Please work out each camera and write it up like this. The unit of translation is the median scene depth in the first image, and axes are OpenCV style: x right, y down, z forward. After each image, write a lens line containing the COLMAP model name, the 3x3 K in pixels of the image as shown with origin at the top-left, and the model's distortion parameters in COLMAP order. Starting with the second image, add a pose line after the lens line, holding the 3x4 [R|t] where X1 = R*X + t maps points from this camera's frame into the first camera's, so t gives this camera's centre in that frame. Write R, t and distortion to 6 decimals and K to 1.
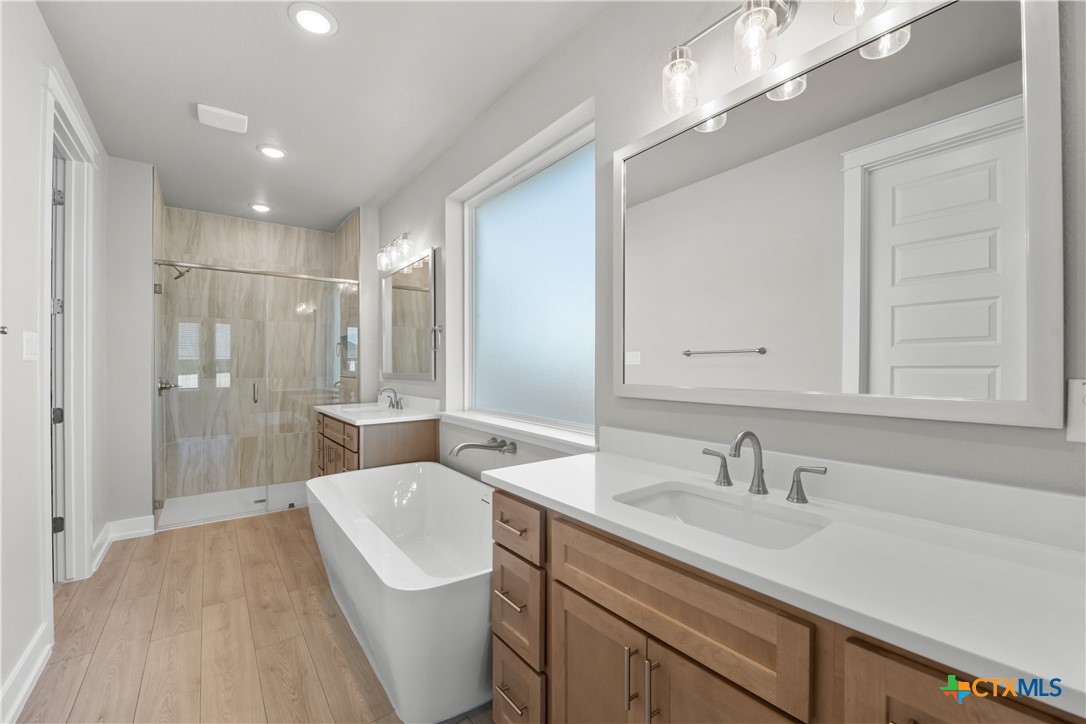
lens RADIAL K [[440.8, 0, 548.6], [0, 440.8, 368.2], [0, 0, 1]] dist [-0.002299, -0.000582]
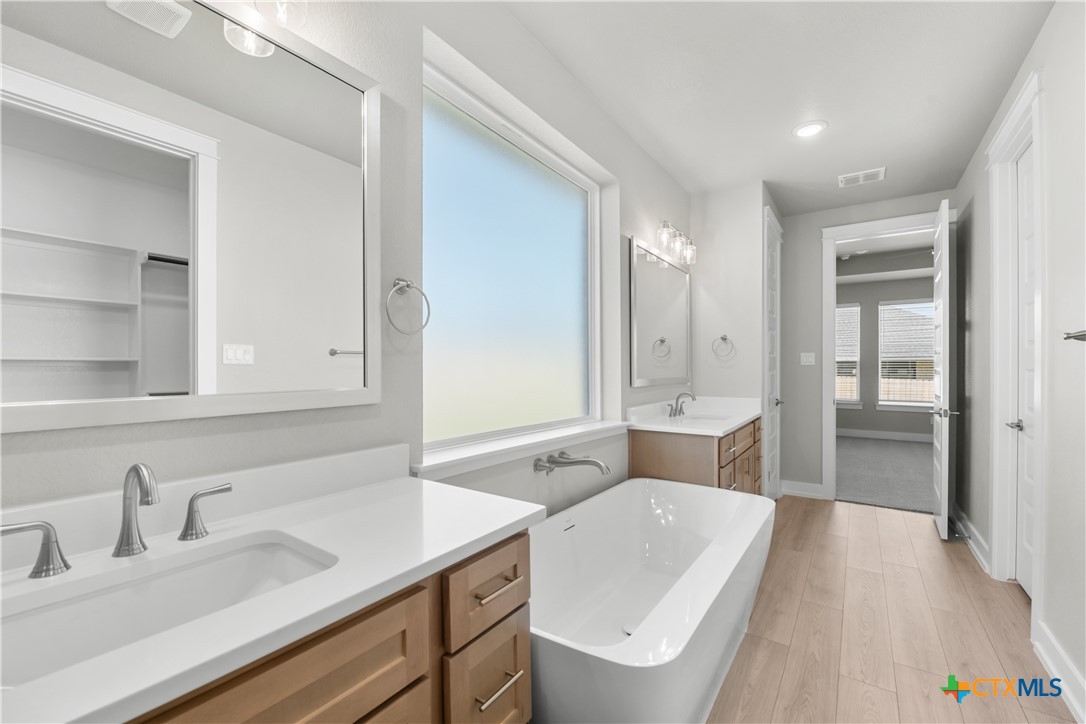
lens RADIAL K [[458.9, 0, 552.6], [0, 458.9, 371.4], [0, 0, 1]] dist [-0.000696, -0.000140]
pose [[-0.315403, 0.003164, 0.948953, -0.954554], [0.016981, 0.999853, 0.002311, 0.001486], [-0.948806, 0.016843, -0.315410, 1.284711]]
